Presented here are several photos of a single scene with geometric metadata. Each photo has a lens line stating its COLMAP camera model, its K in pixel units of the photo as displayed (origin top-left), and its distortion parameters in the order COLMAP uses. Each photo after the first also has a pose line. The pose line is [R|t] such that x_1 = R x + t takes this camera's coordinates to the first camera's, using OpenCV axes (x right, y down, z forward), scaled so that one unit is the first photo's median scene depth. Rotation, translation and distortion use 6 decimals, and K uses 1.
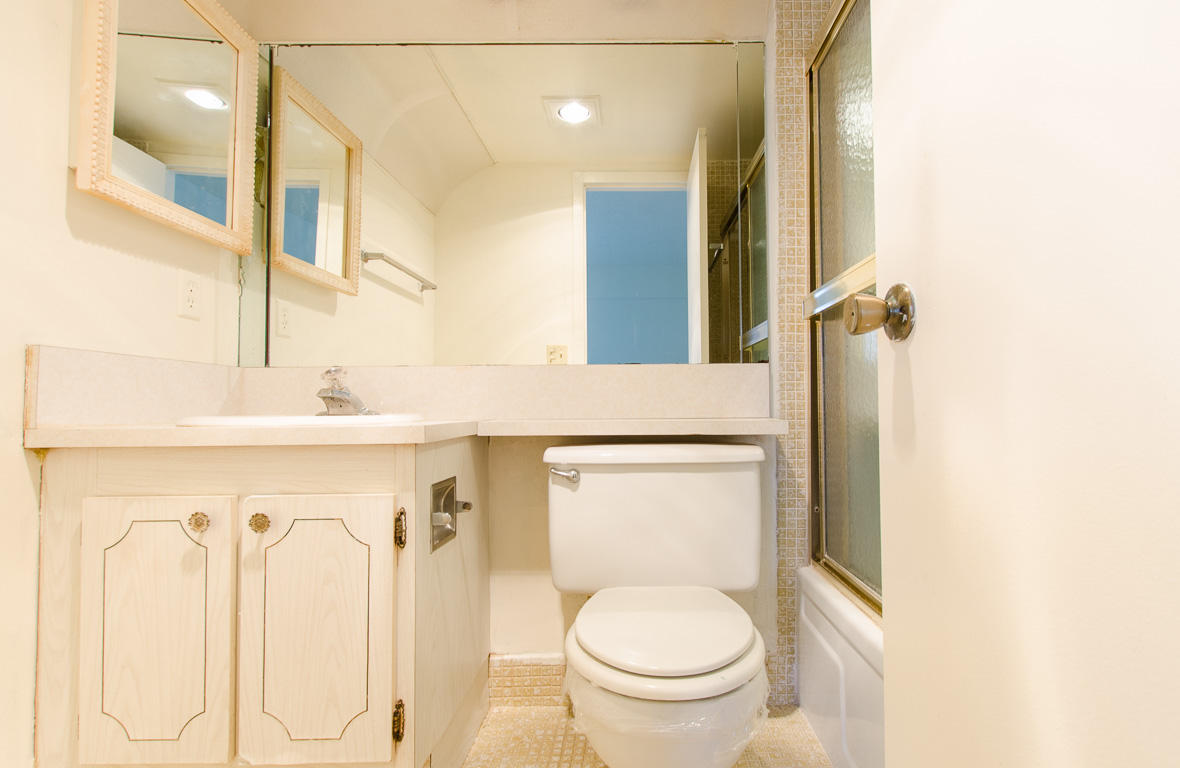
lens RADIAL K [[544.1, 0, 628.7], [0, 544.1, 387.1], [0, 0, 1]] dist [-0.002419, -0.000600]
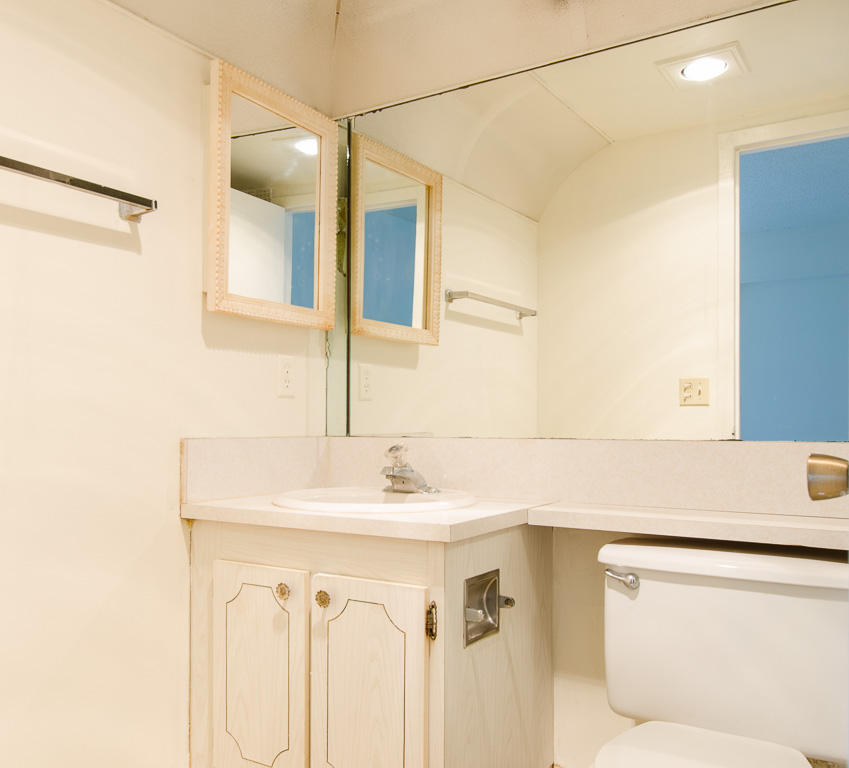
lens RADIAL K [[784.9, 0, 423.2], [0, 784.9, 417.5], [0, 0, 1]] dist [-0.003410, 0.009015]
pose [[0.847824, 0.013404, -0.530109, 0.275717], [0.004571, 0.999459, 0.032582, -0.137263], [0.530259, -0.030047, 0.847303, -0.206835]]
